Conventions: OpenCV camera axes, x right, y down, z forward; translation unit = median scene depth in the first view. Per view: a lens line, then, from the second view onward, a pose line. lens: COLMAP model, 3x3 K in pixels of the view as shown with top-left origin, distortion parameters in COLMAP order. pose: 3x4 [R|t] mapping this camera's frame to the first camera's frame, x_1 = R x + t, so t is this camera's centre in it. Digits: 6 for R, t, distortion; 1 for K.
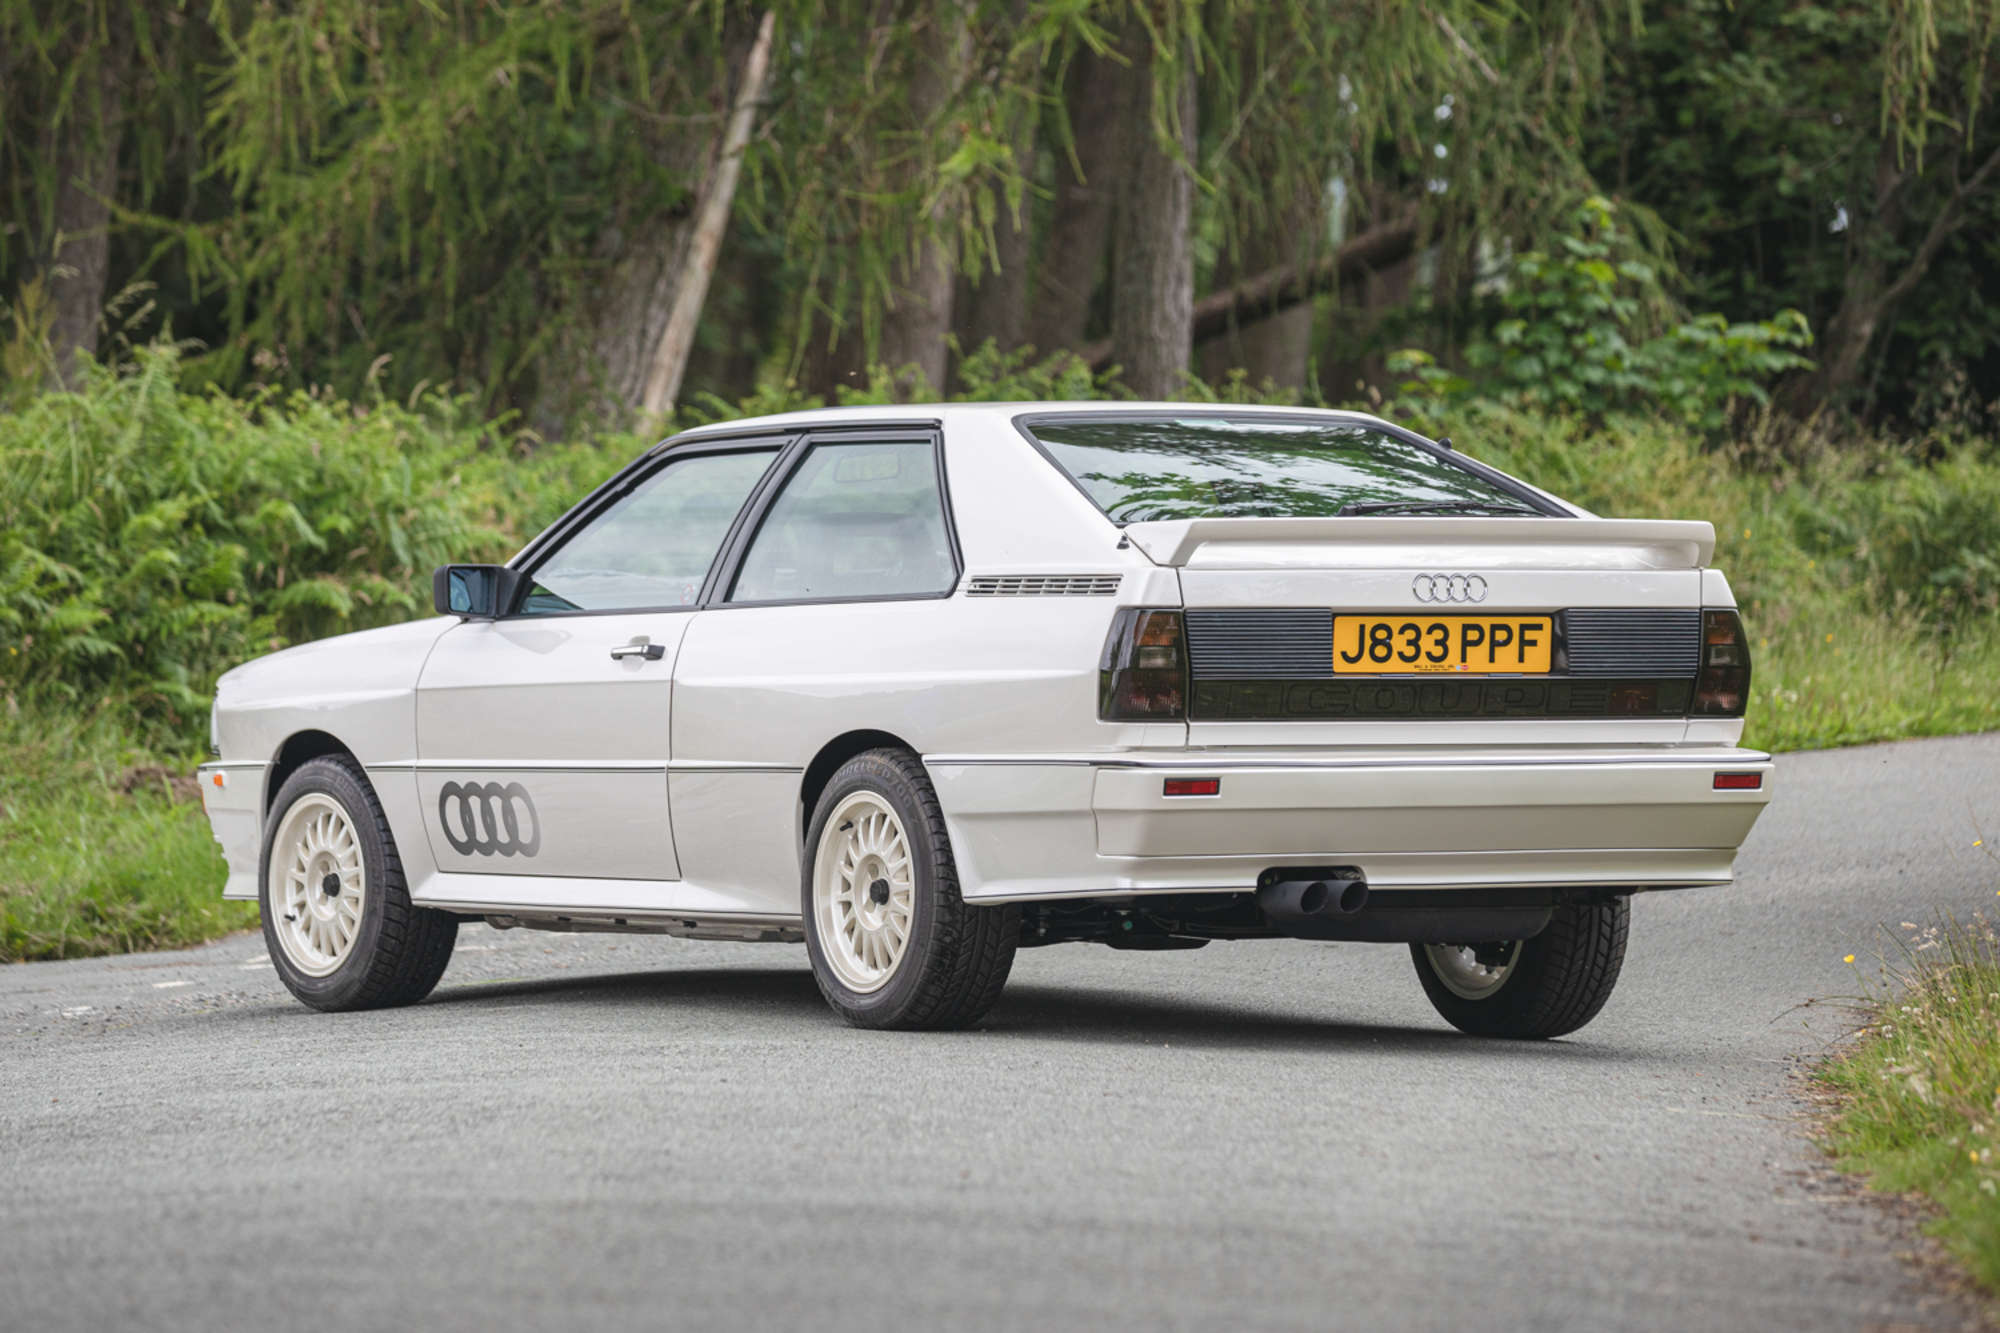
lens RADIAL K [[8834.6, 0, 1066.5], [0, 8834.6, 655.9], [0, 0, 1]] dist [0.573280, 0.000000]
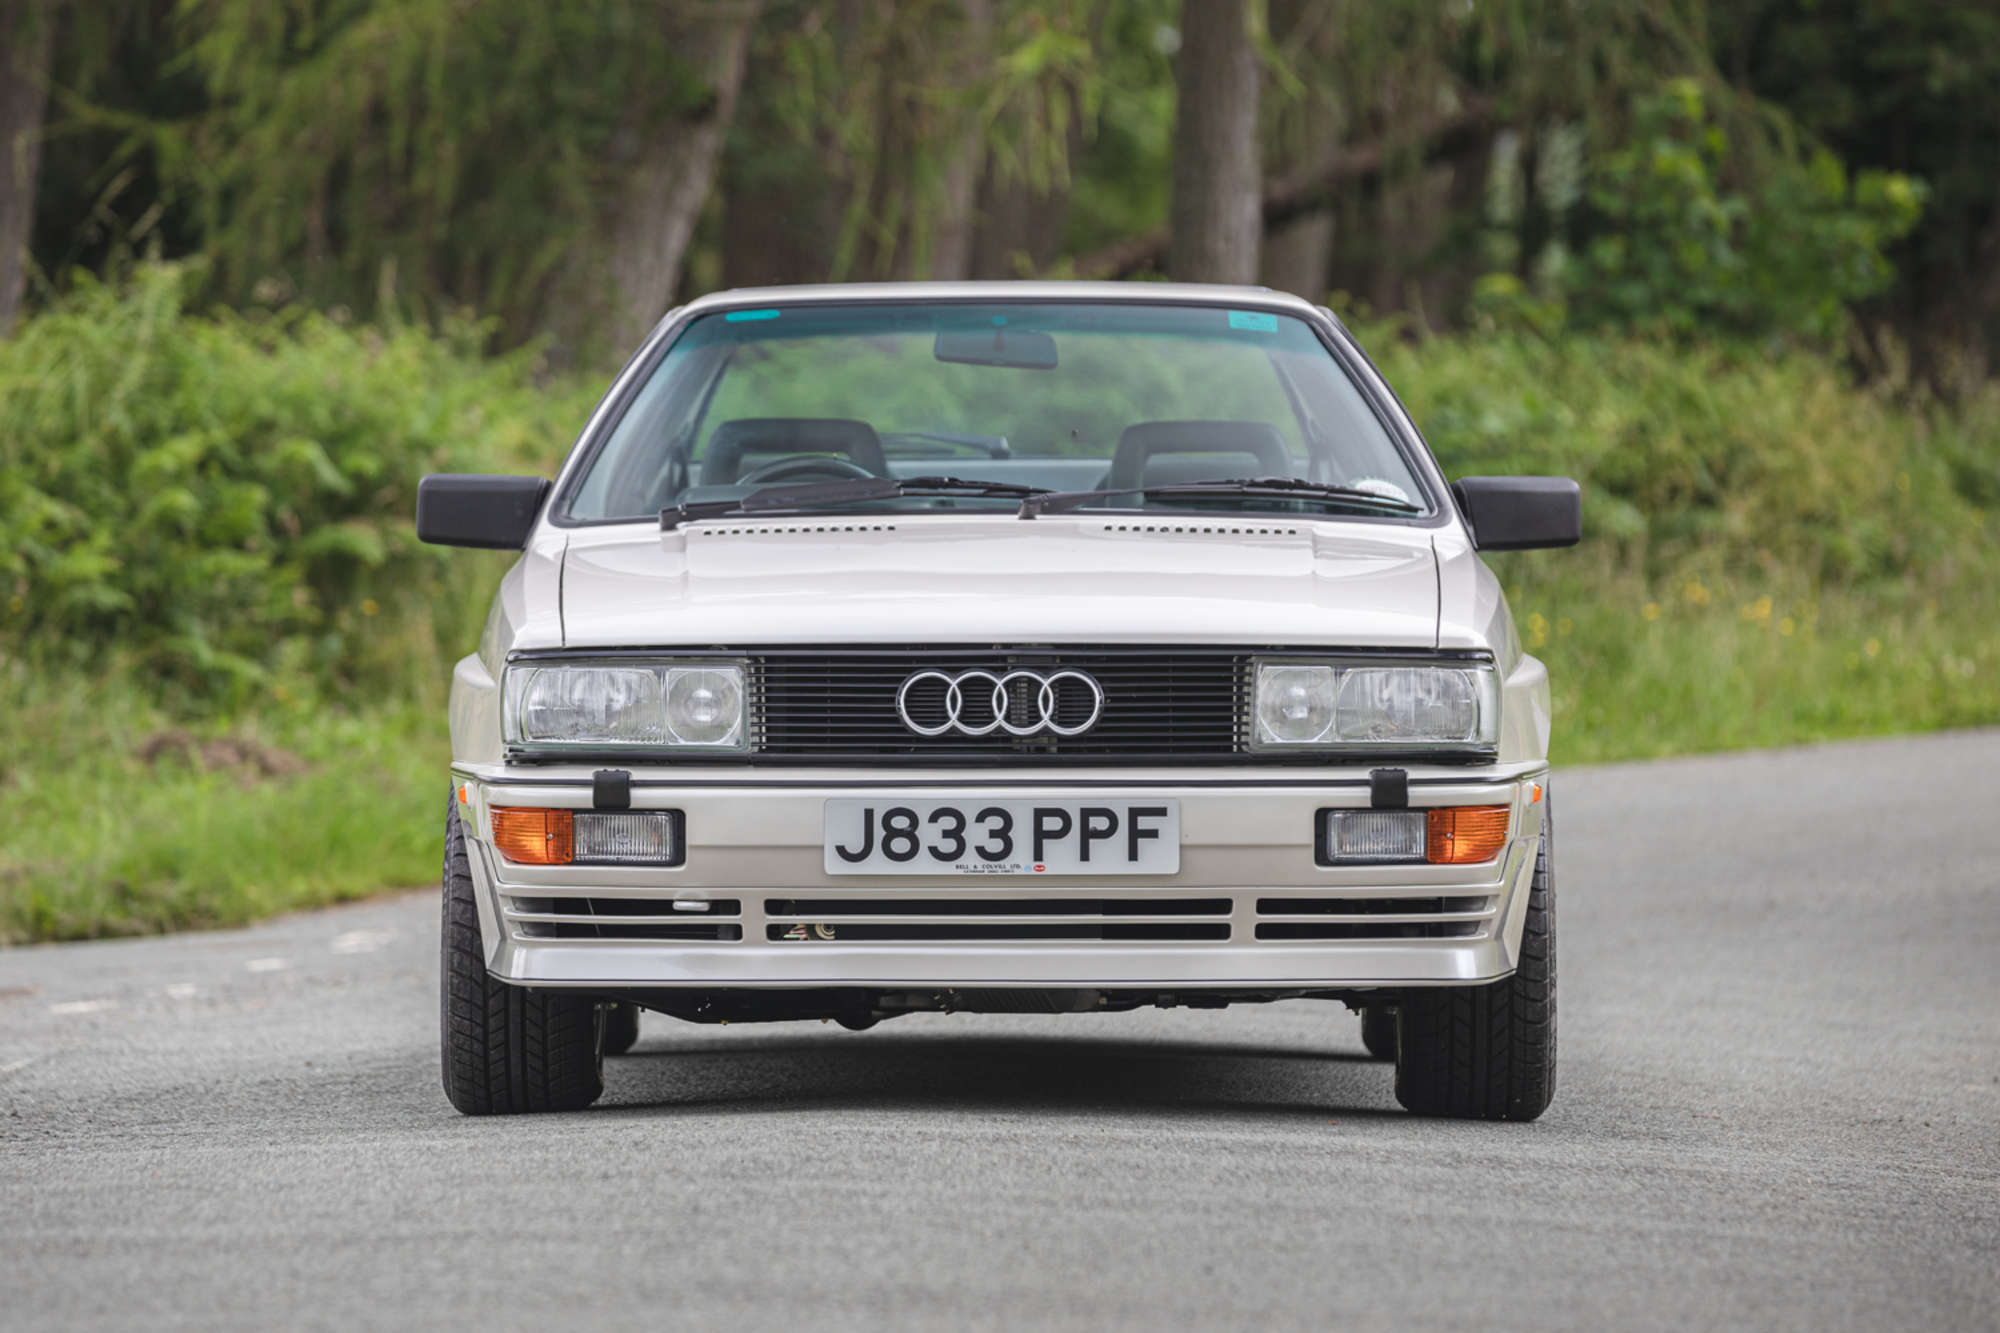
lens RADIAL K [[11487.5, 0, 1003.6], [0, 11487.5, 665.9], [0, 0, 1]] dist [0.363997, 0.000000]
pose [[0.999881, 0.004370, 0.014773, -0.034533], [-0.004395, 0.999989, 0.001640, 0.003256], [-0.014765, -0.001704, 0.999890, -0.161849]]
